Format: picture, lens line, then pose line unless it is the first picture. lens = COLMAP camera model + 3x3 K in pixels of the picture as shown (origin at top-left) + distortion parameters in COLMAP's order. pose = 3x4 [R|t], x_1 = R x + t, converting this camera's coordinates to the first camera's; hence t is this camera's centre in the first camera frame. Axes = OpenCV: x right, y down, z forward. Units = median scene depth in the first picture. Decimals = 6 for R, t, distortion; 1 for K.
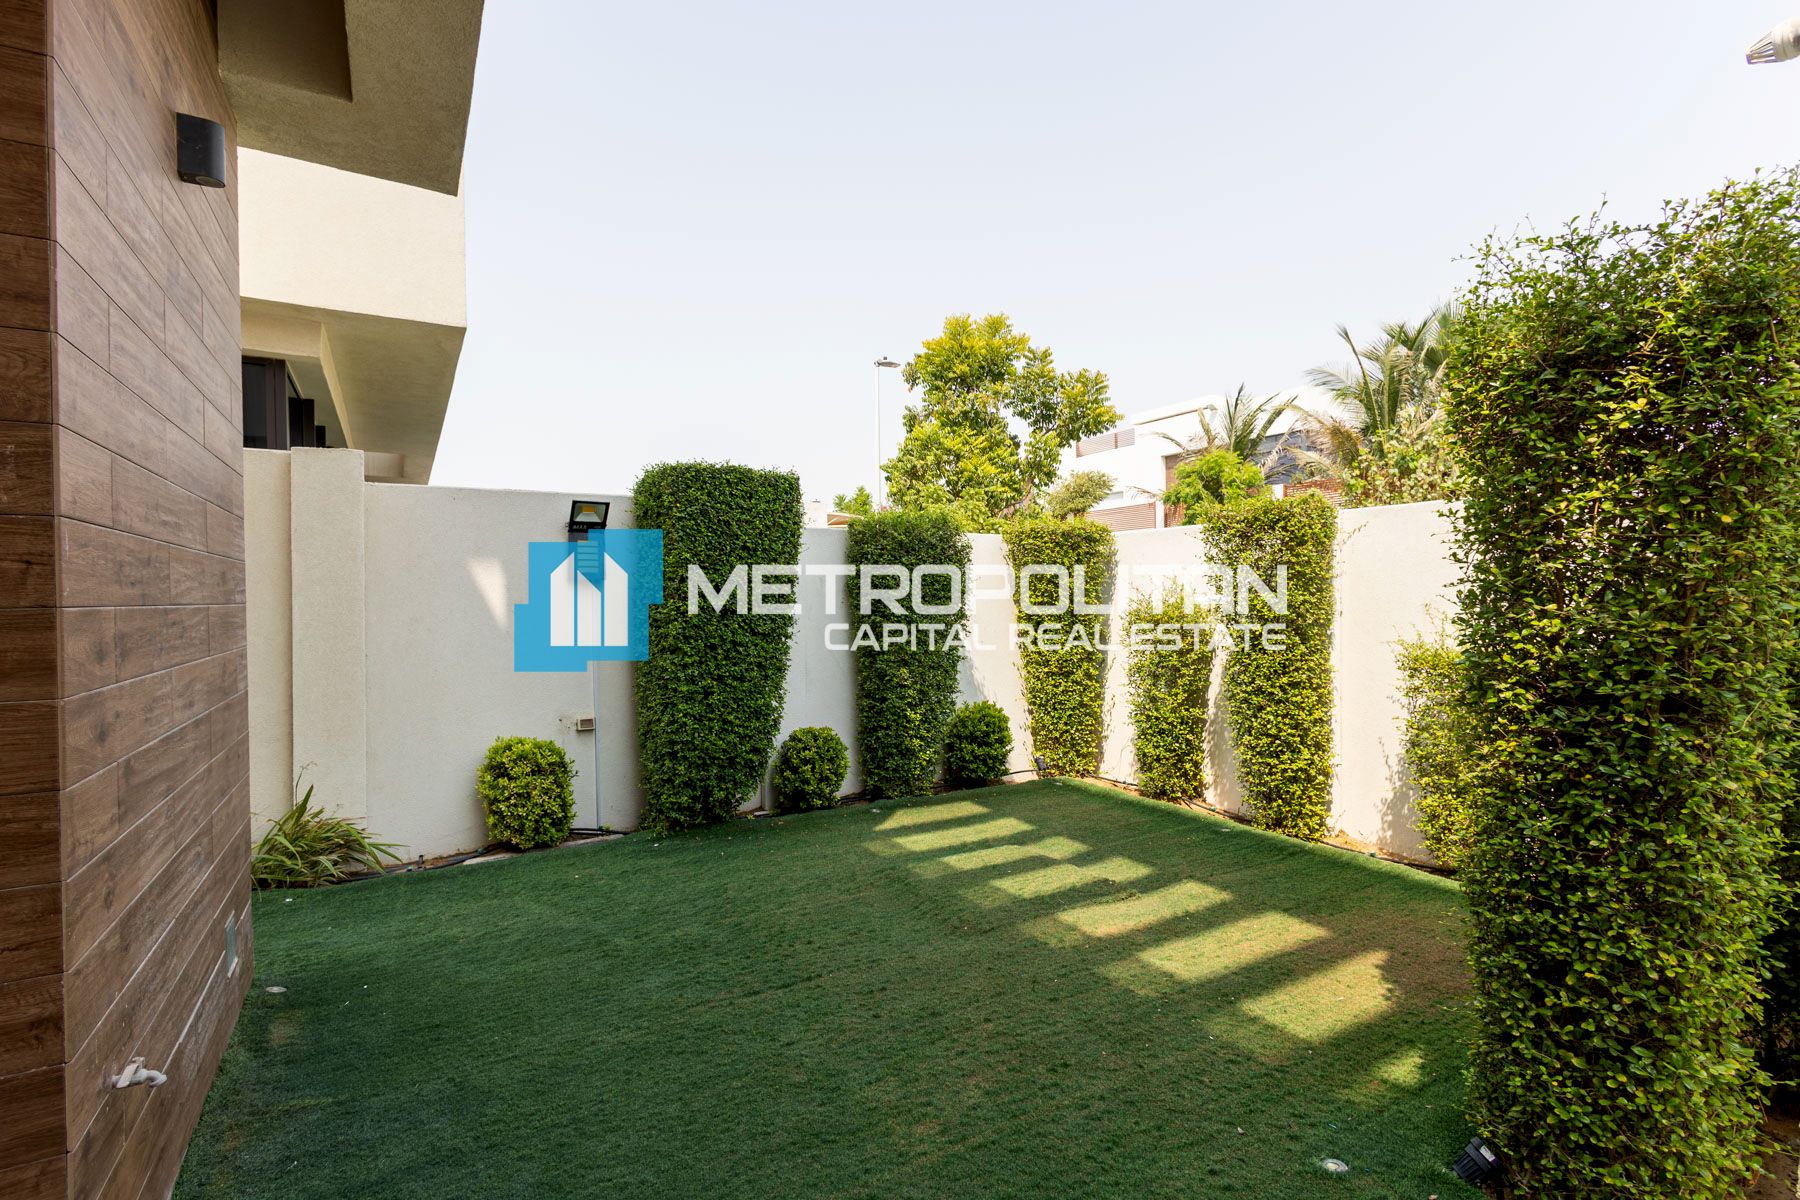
lens RADIAL K [[825.3, 0, 901.6], [0, 825.3, 601.8], [0, 0, 1]] dist [0.003841, -0.000284]
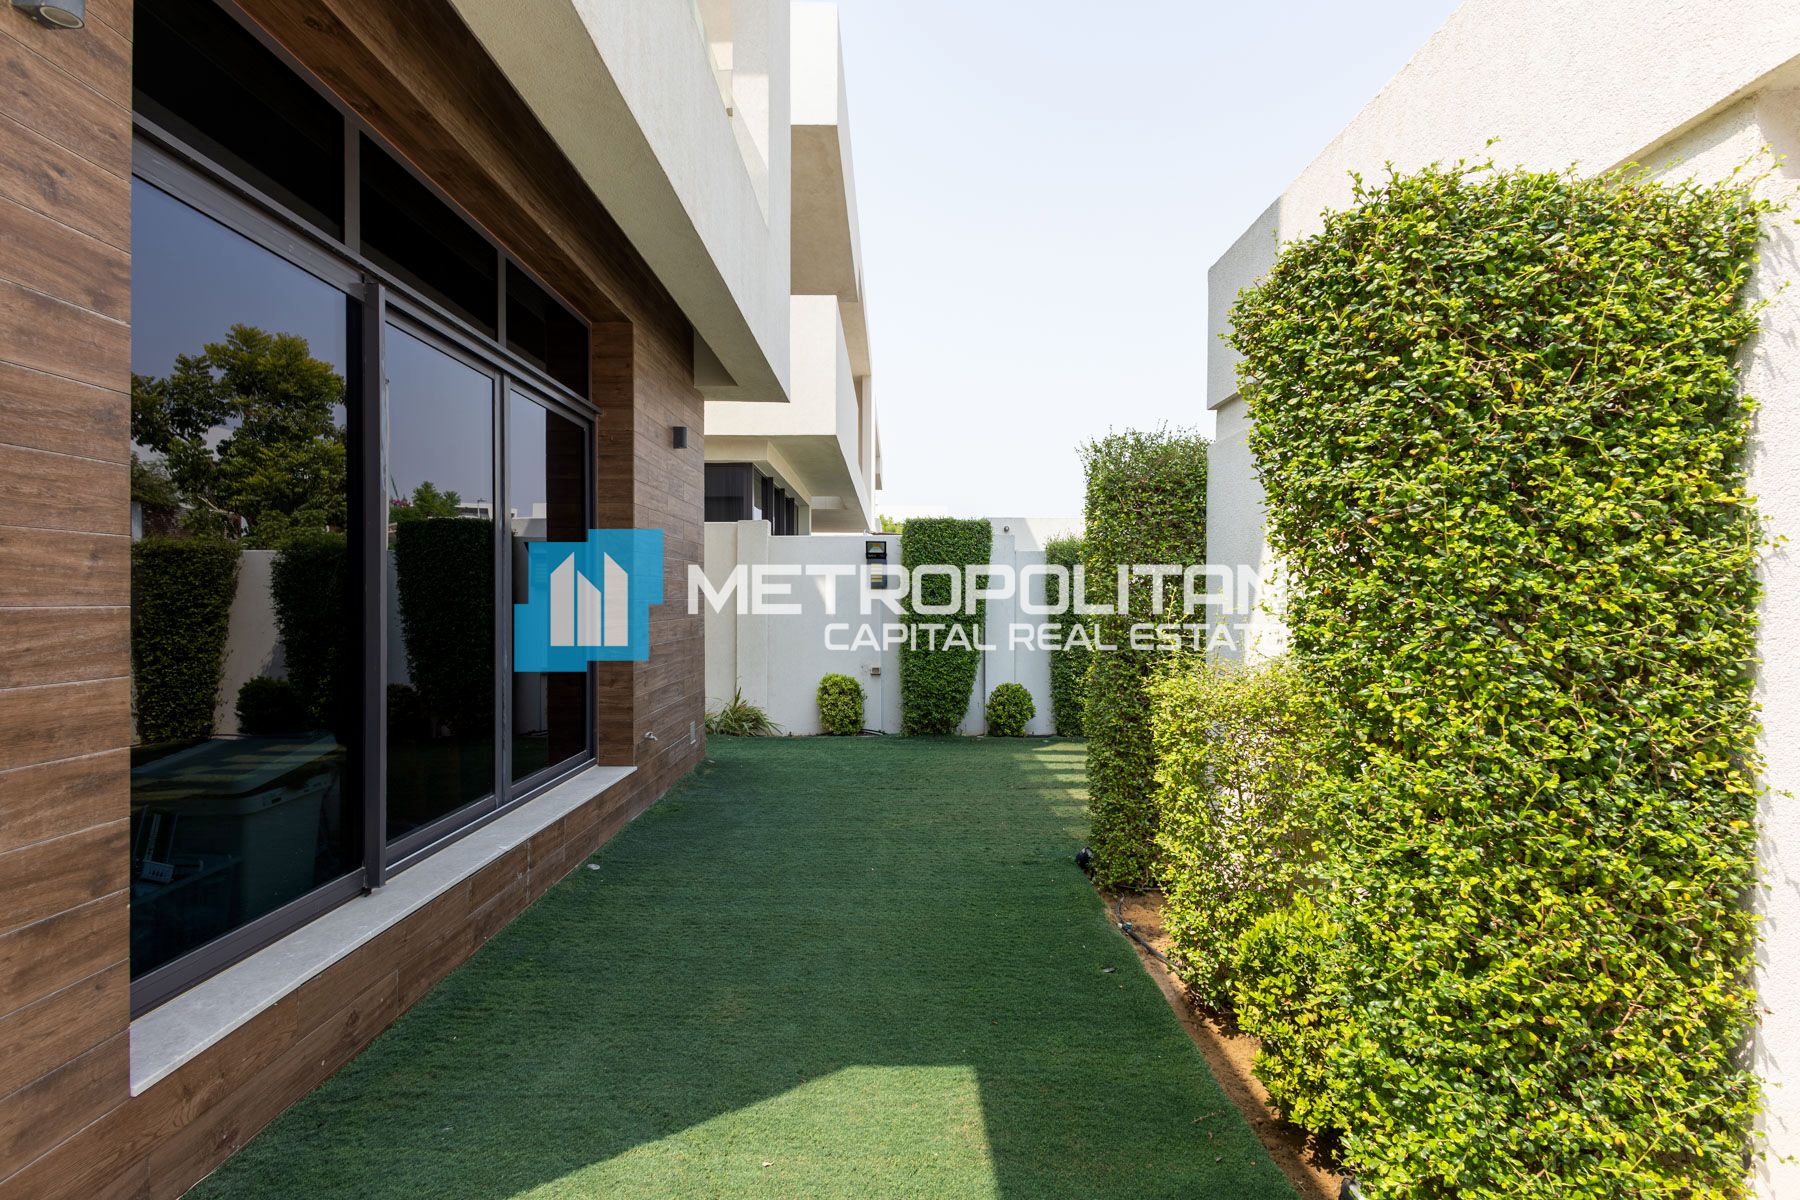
lens RADIAL K [[825.3, 0, 899.0], [0, 825.3, 598.4], [0, 0, 1]] dist [0.003841, -0.000284]
pose [[0.856494, 0.009116, -0.516077, 0.563896], [-0.007944, 0.999958, 0.004479, -0.009862], [0.516096, 0.000263, 0.856531, -0.460155]]
